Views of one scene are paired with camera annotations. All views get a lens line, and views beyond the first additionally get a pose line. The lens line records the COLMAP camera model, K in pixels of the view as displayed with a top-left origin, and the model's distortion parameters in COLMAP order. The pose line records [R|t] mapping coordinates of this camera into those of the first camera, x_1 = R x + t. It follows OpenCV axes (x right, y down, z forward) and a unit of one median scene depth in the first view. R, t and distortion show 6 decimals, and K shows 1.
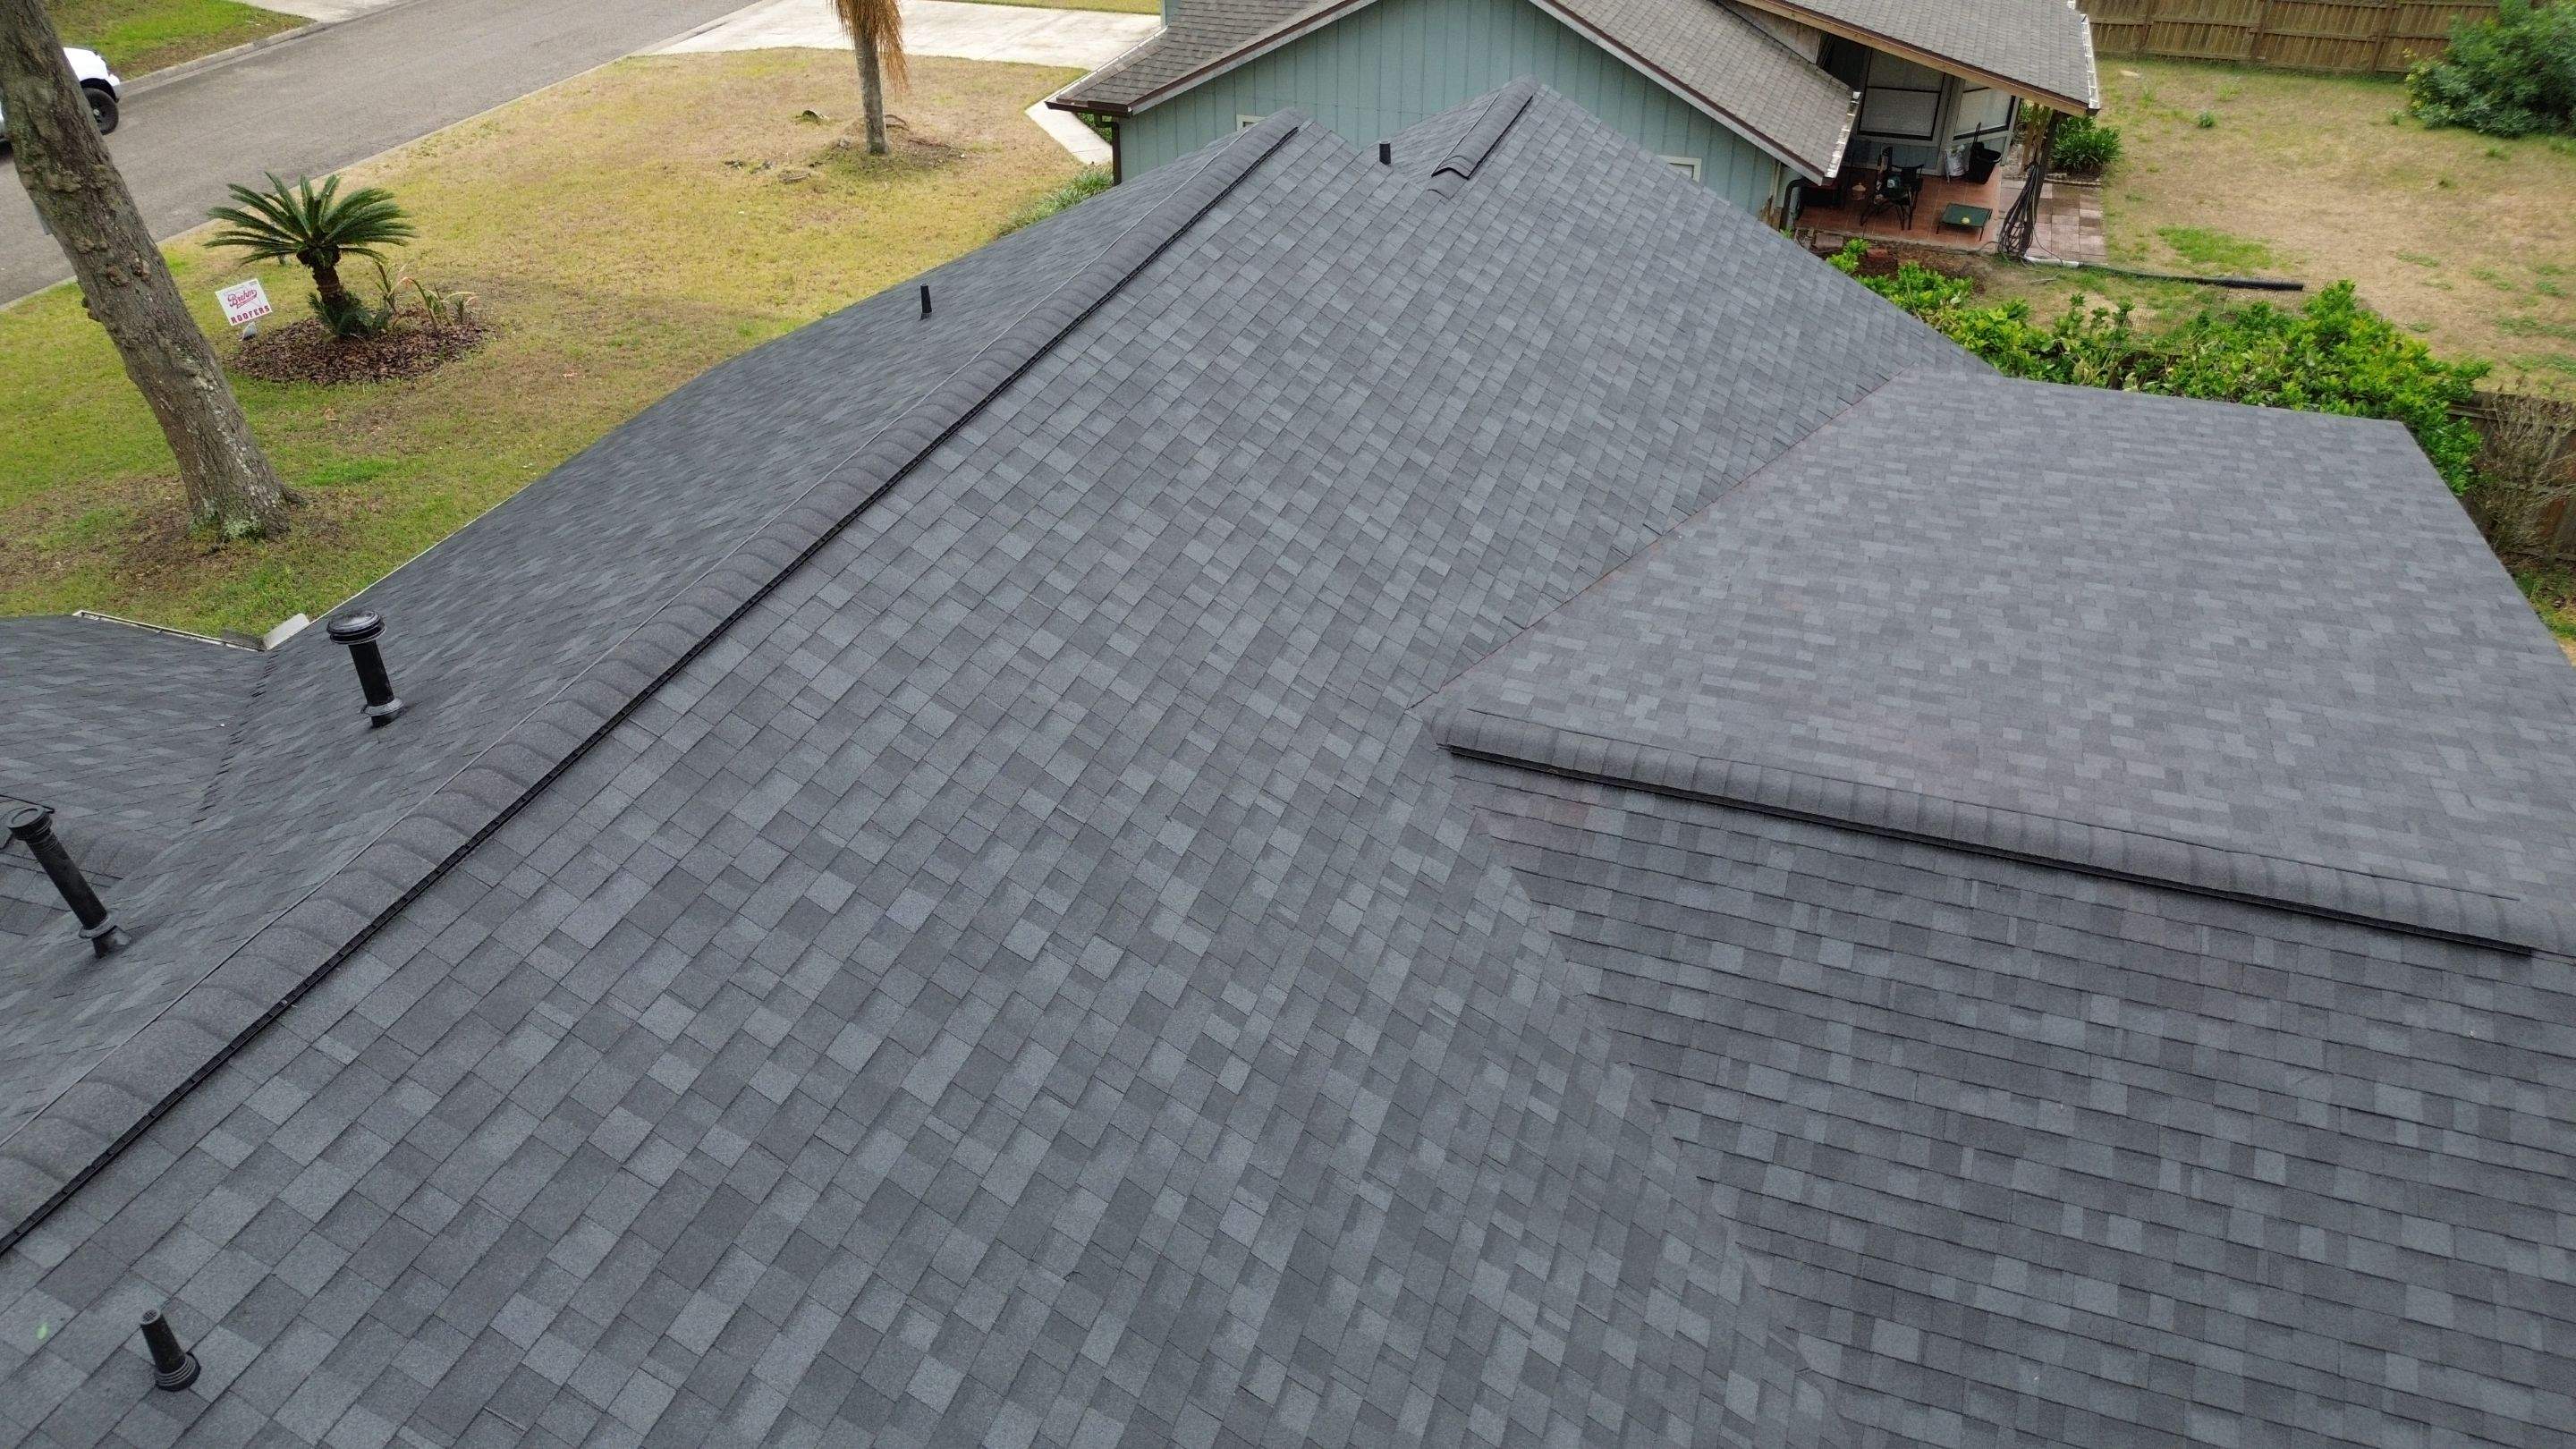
lens RADIAL K [[1826.1, 0, 1302.1], [0, 1826.1, 714.3], [0, 0, 1]] dist [0.069564, -0.064177]
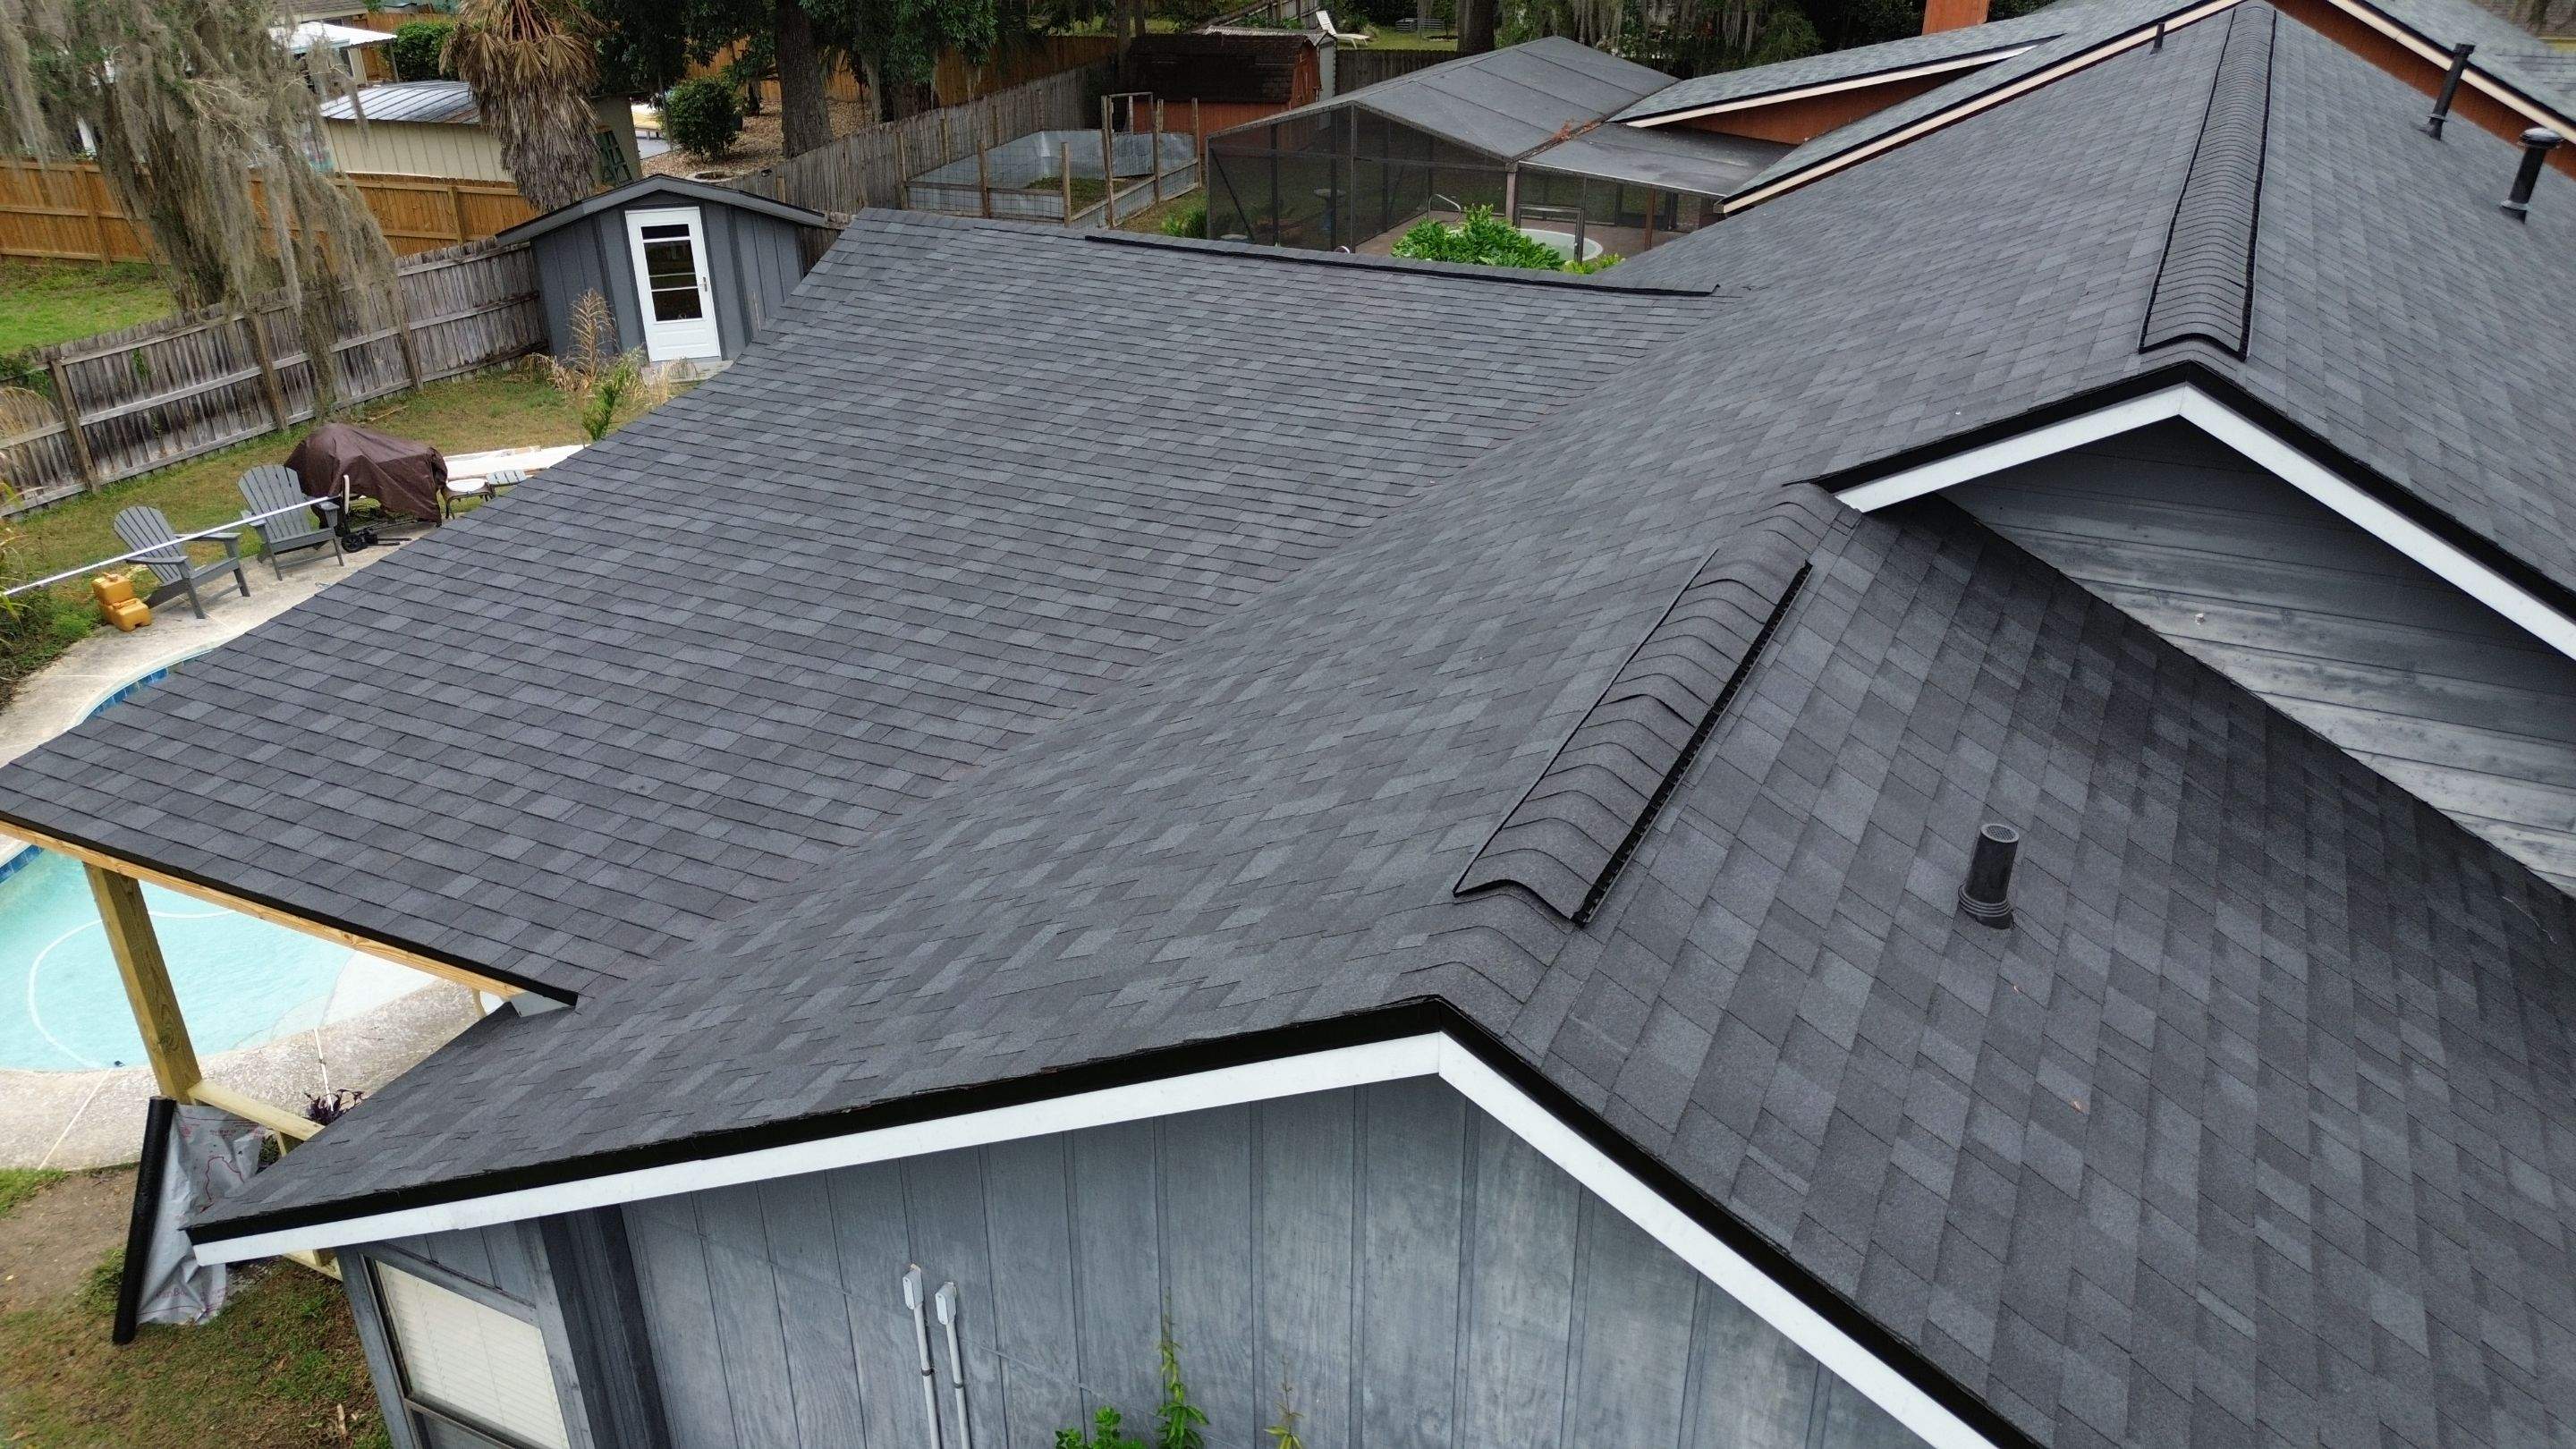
lens RADIAL K [[1826.1, 0, 1297.9], [0, 1826.1, 721.4], [0, 0, 1]] dist [0.069564, -0.064177]
pose [[-0.991712, -0.056743, 0.115269, 0.089292], [0.071518, 0.501522, 0.862184, -0.419173], [-0.106733, 0.863282, -0.493308, 0.821854]]
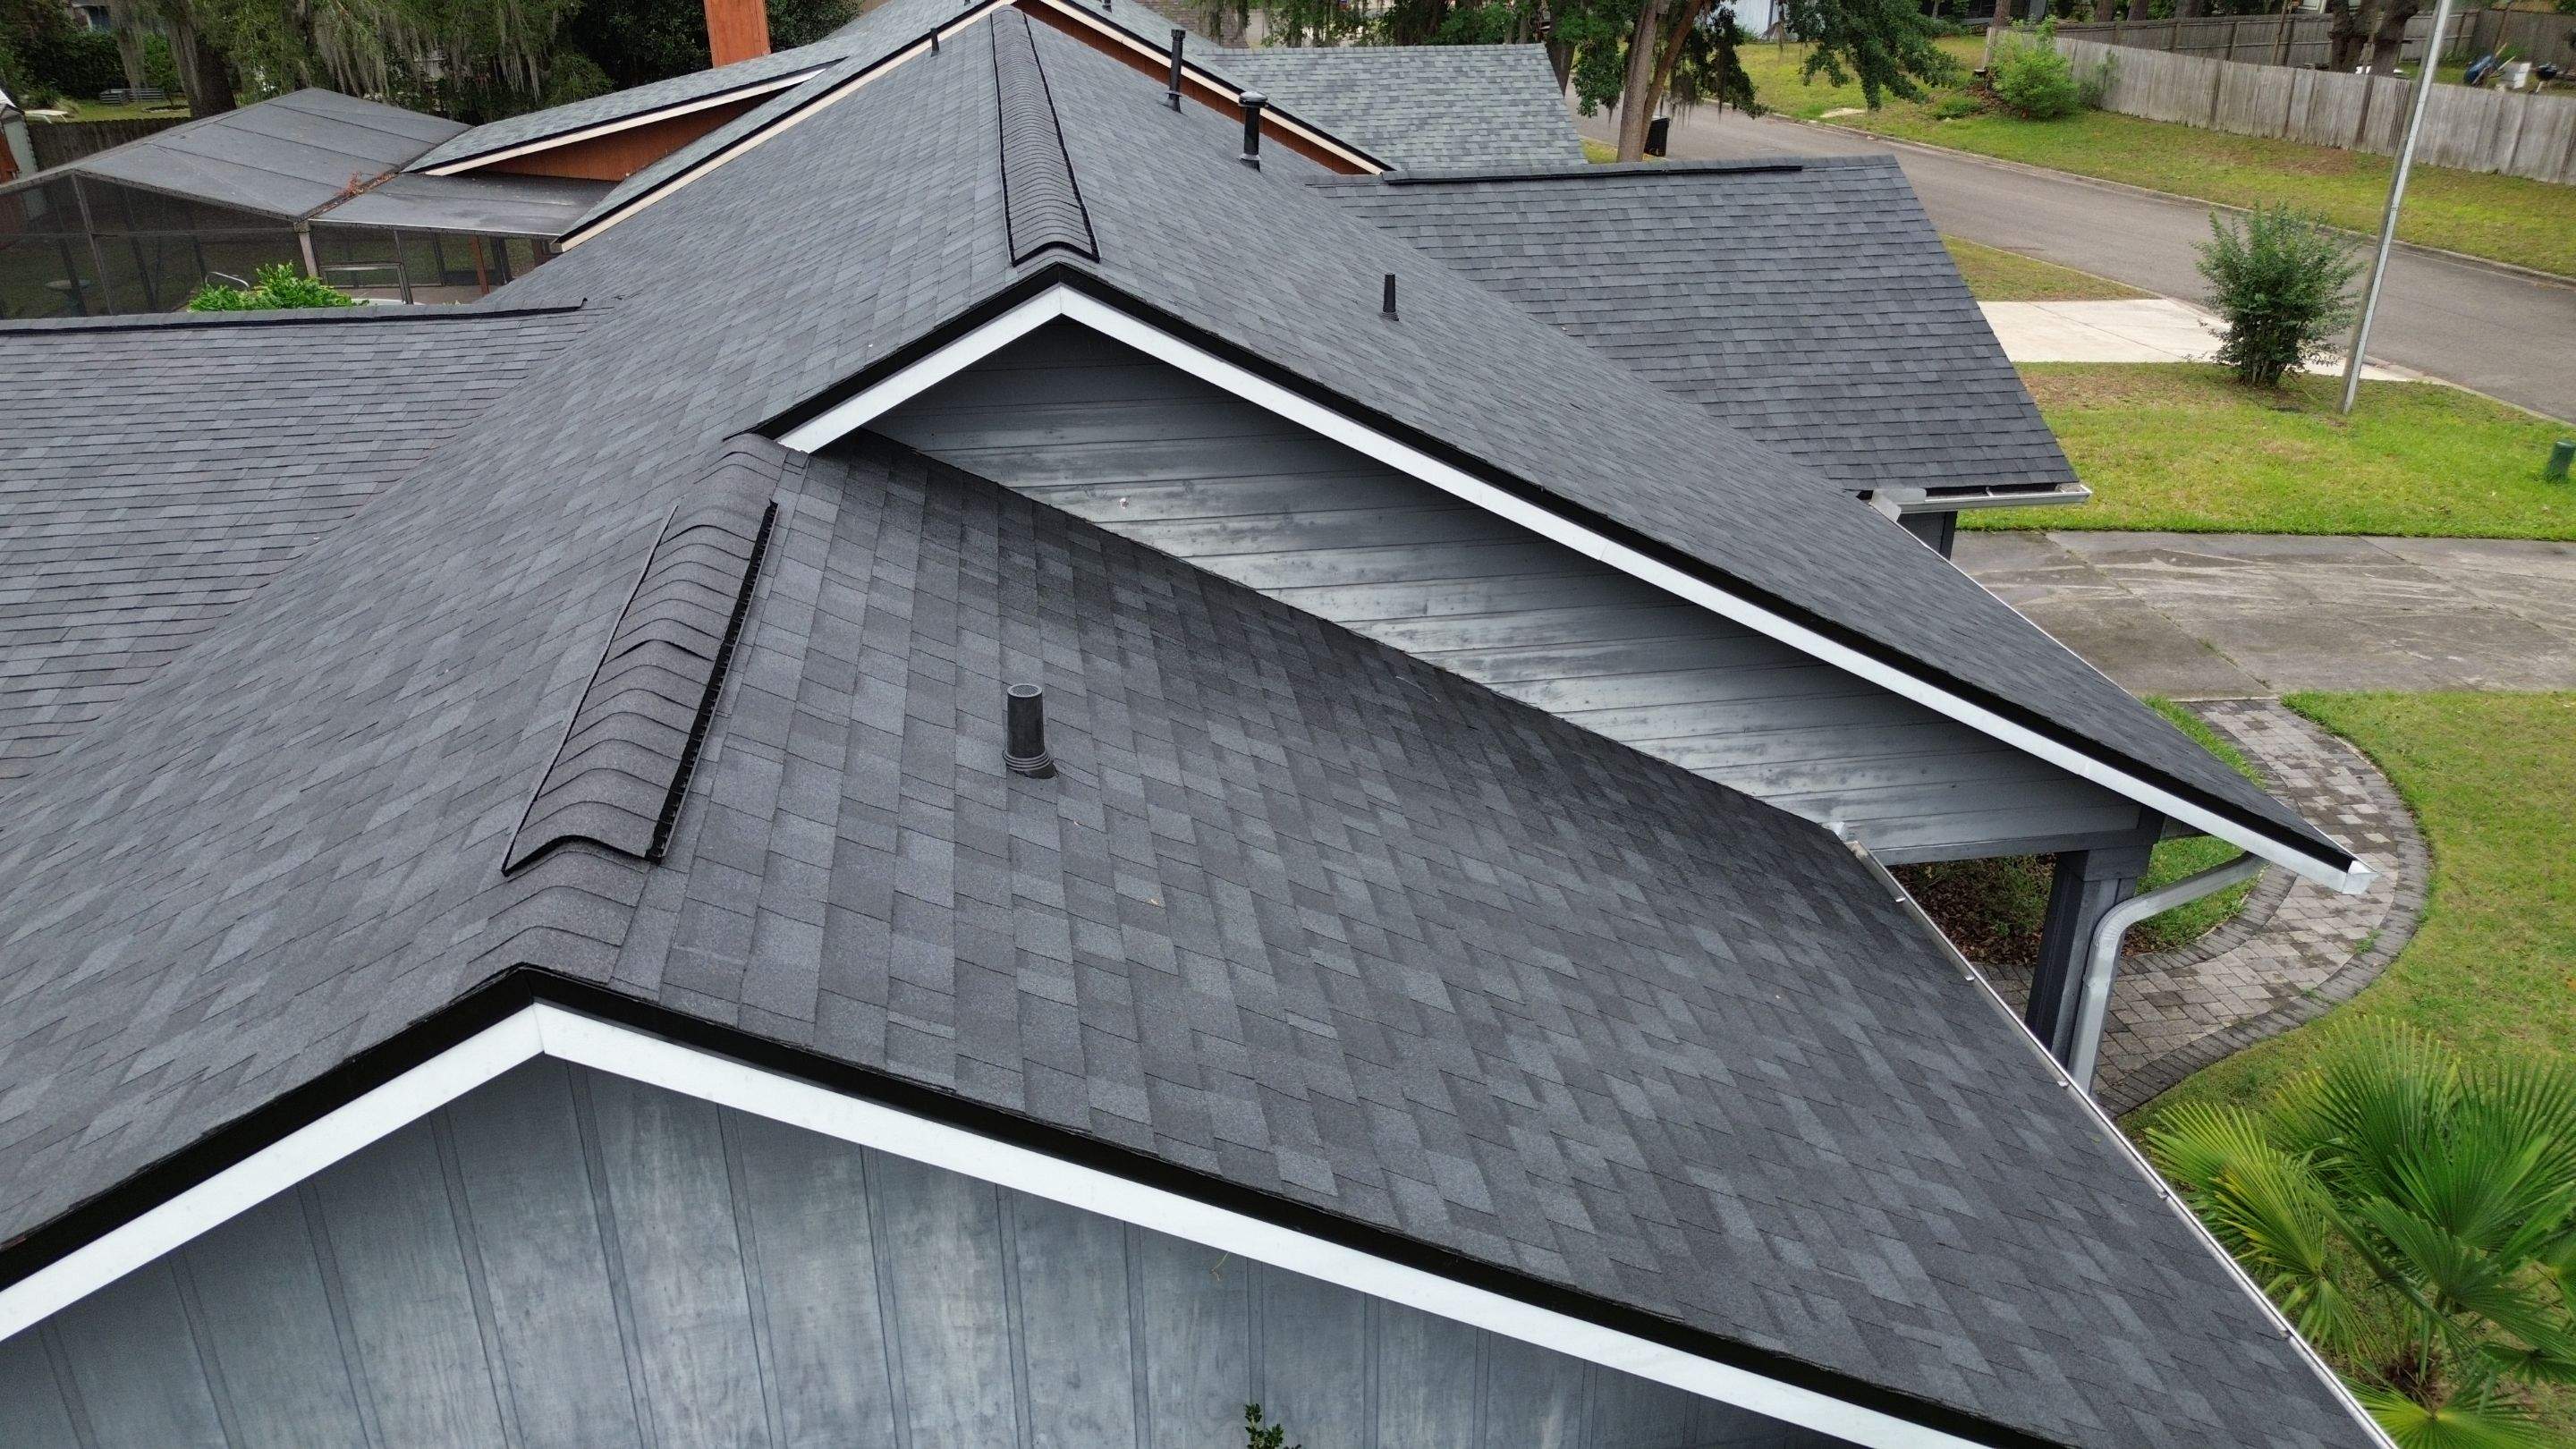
lens RADIAL K [[1826.1, 0, 1303.6], [0, 1826.1, 713.2], [0, 0, 1]] dist [0.069564, -0.064177]
pose [[-0.888282, 0.191397, -0.417520, 0.096620], [-0.254667, 0.551263, 0.794515, -0.409560], [0.382231, 0.812081, -0.440935, 0.833994]]
